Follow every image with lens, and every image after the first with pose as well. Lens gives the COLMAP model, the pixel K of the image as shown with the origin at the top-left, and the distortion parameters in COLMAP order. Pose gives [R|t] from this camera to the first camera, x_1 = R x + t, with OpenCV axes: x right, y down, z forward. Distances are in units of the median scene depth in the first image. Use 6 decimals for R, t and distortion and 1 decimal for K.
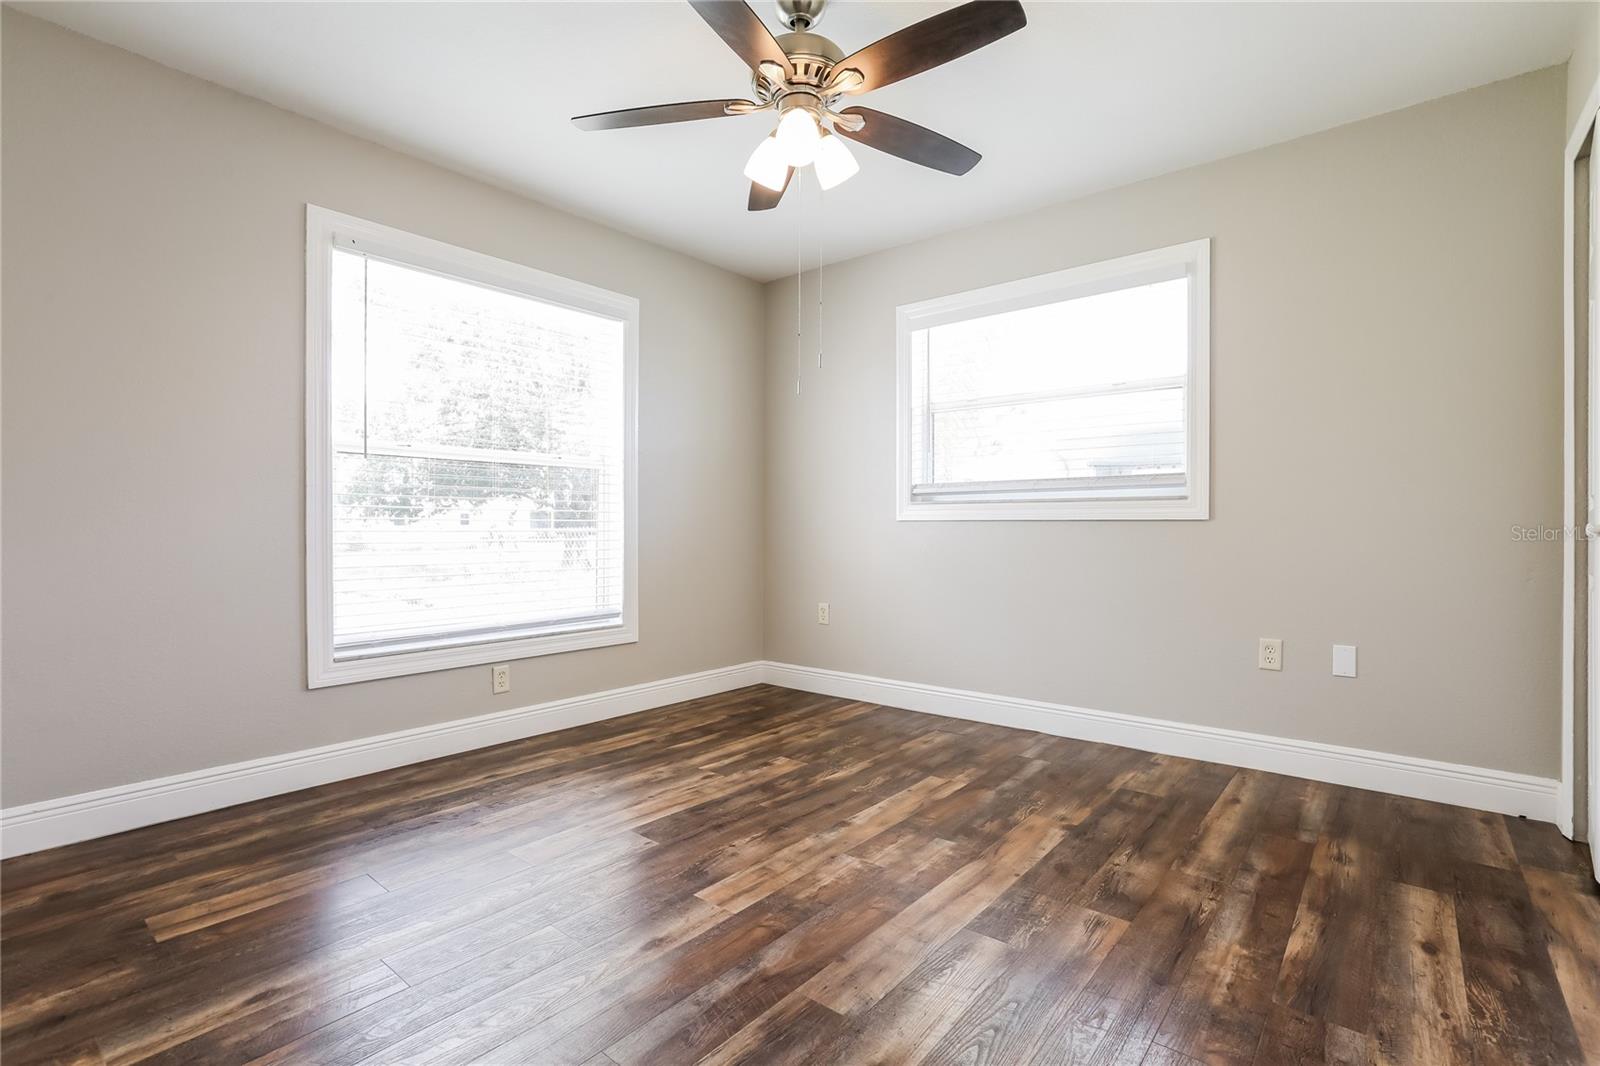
lens RADIAL K [[731.9, 0, 803.5], [0, 731.9, 525.3], [0, 0, 1]] dist [-0.038691, 0.029425]
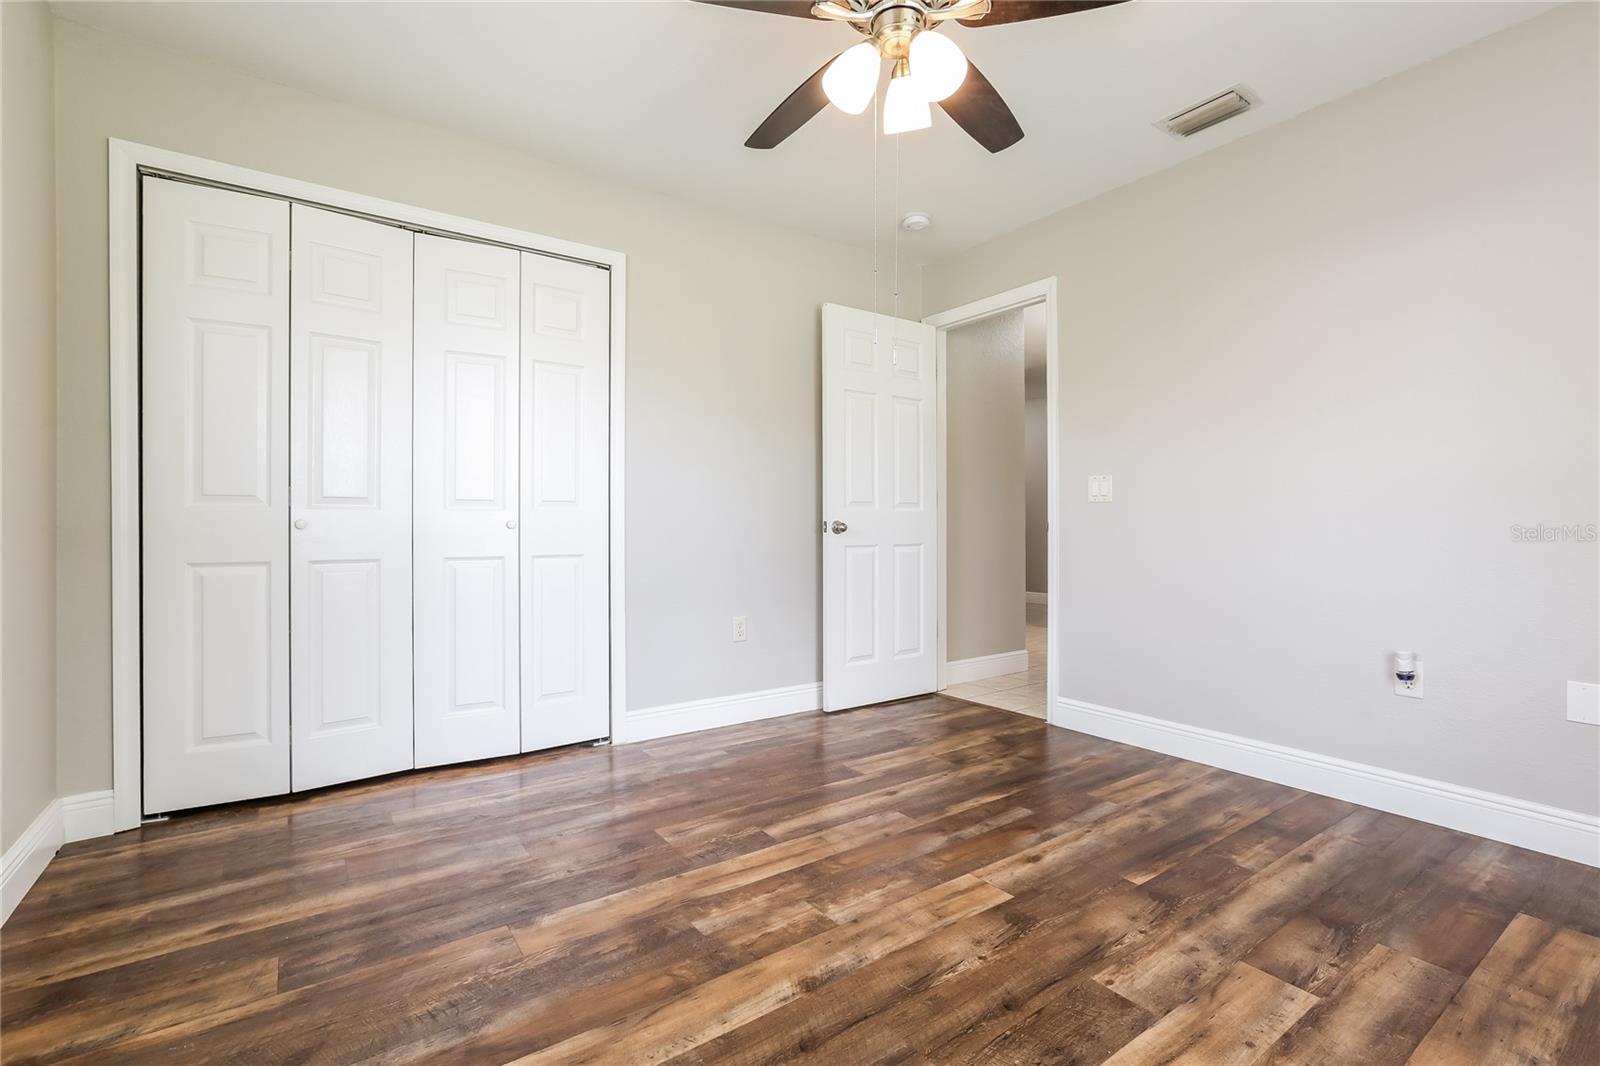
lens RADIAL K [[731.9, 0, 803.5], [0, 731.9, 525.3], [0, 0, 1]] dist [-0.038691, 0.029425]
pose [[-0.965443, -0.002997, 0.260597, -0.118705], [-0.003462, 0.999993, -0.001325, 0.006618], [-0.260591, -0.002181, -0.965447, 1.842521]]
